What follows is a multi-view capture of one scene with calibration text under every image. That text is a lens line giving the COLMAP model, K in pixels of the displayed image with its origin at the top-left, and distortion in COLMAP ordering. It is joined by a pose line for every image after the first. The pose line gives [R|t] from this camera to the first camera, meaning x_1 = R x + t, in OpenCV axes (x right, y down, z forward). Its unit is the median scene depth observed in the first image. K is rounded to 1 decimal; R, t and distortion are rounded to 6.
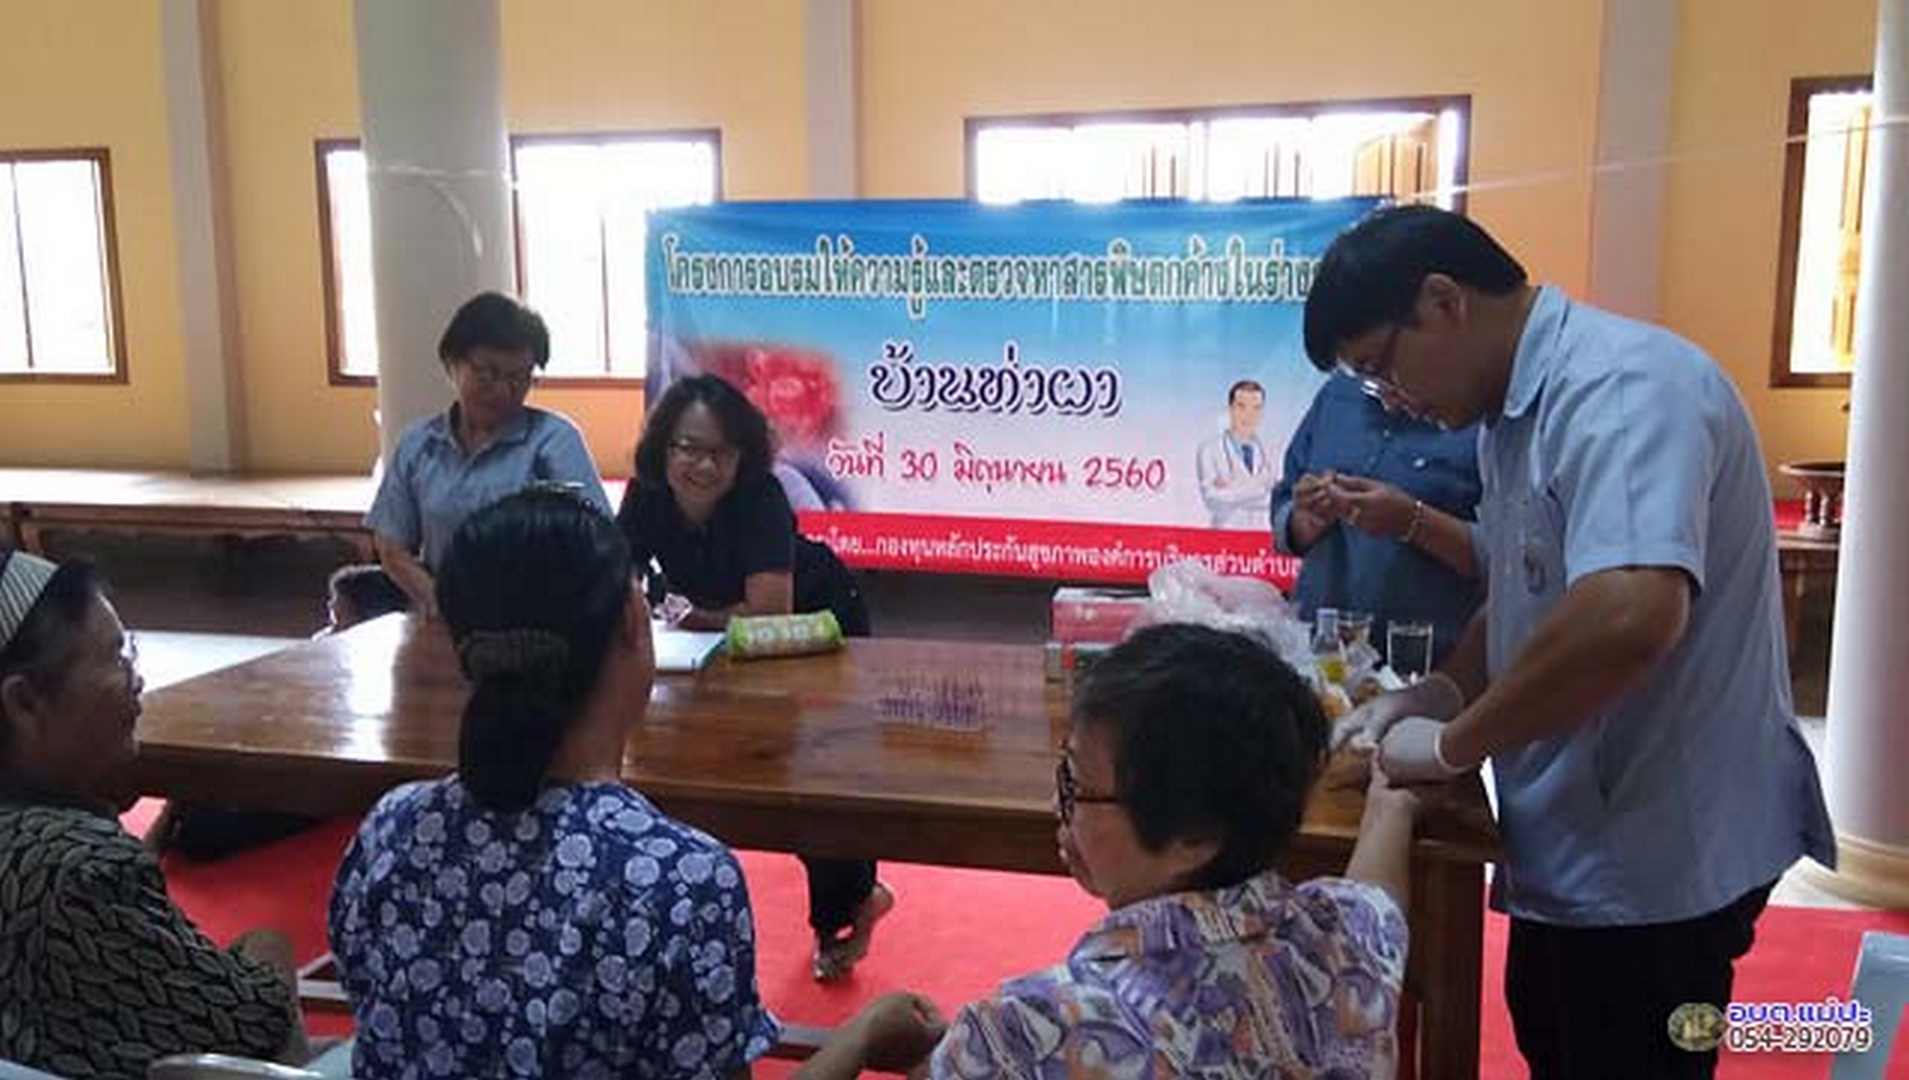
lens RADIAL K [[1492.8, 0, 929.2], [0, 1492.8, 538.8], [0, 0, 1]] dist [0.061786, -0.123397]
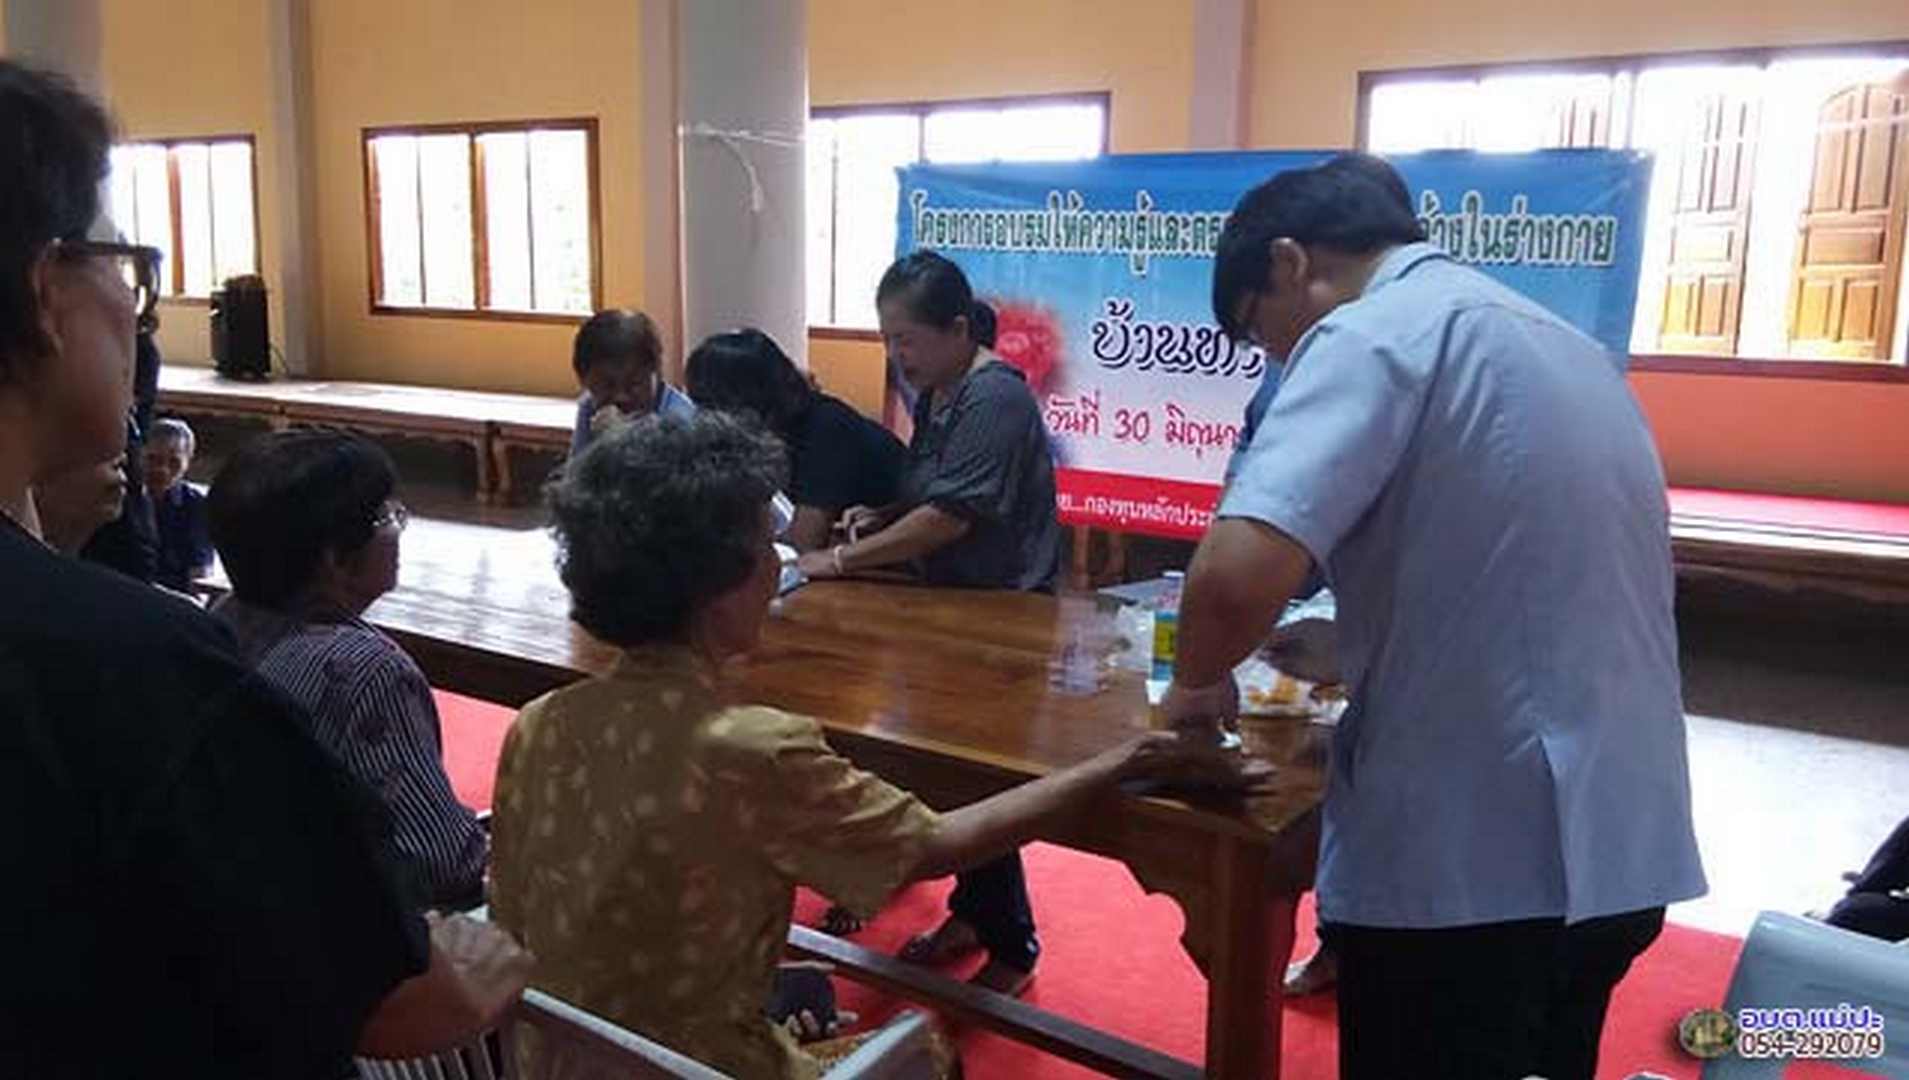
lens RADIAL K [[1508.6, 0, 914.1], [0, 1508.6, 500.9], [0, 0, 1]] dist [0.058649, -0.137411]
pose [[0.936416, 0.073119, -0.343189, 0.205354], [-0.074967, 0.997155, 0.007898, 0.003513], [0.342790, 0.018332, 0.939233, 0.019530]]
